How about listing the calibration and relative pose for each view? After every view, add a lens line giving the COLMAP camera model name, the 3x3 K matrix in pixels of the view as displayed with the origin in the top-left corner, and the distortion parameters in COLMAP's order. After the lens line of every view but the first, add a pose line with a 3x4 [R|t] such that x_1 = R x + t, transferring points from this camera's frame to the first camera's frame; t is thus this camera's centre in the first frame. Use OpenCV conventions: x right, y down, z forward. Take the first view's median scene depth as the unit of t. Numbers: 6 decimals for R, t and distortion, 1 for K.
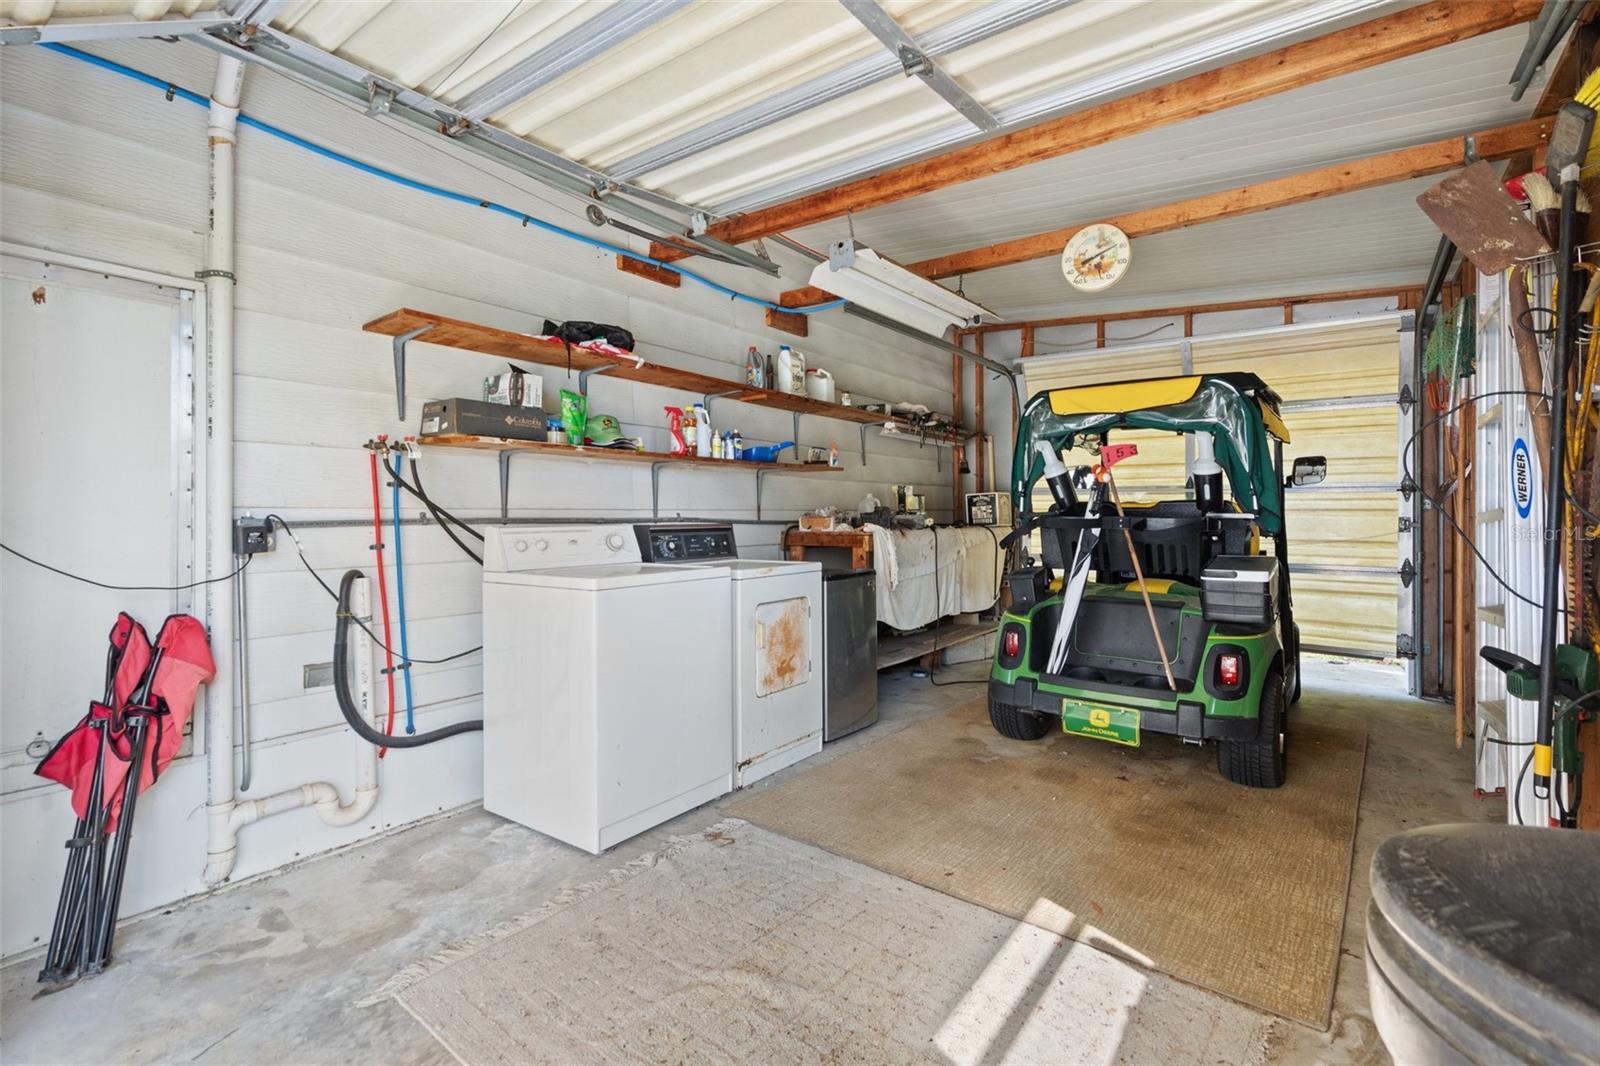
lens RADIAL K [[748.9, 0, 789.3], [0, 748.9, 508.0], [0, 0, 1]] dist [0.002074, 0.000317]
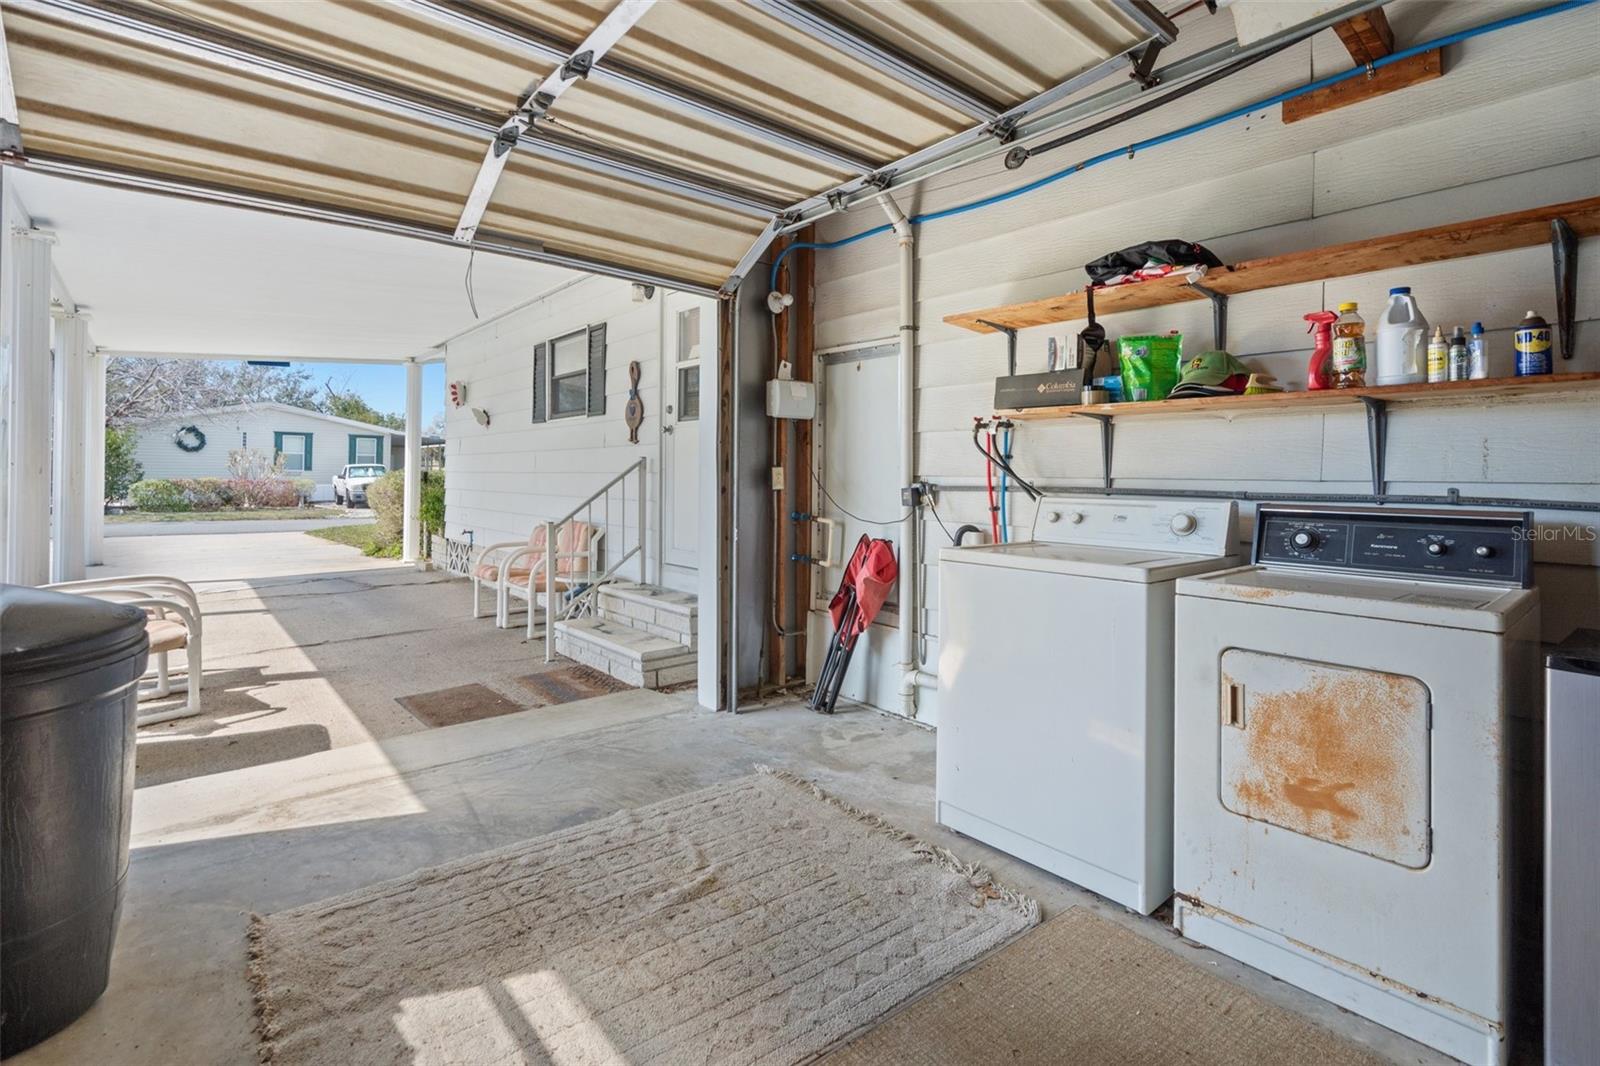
lens RADIAL K [[748.9, 0, 789.3], [0, 748.9, 475.1], [0, 0, 1]] dist [0.002074, 0.000317]
pose [[-0.229515, 0.000127, -0.973305, 0.849089], [-0.002743, 0.999996, 0.000777, -0.003326], [0.973301, 0.002848, -0.229514, 1.151777]]
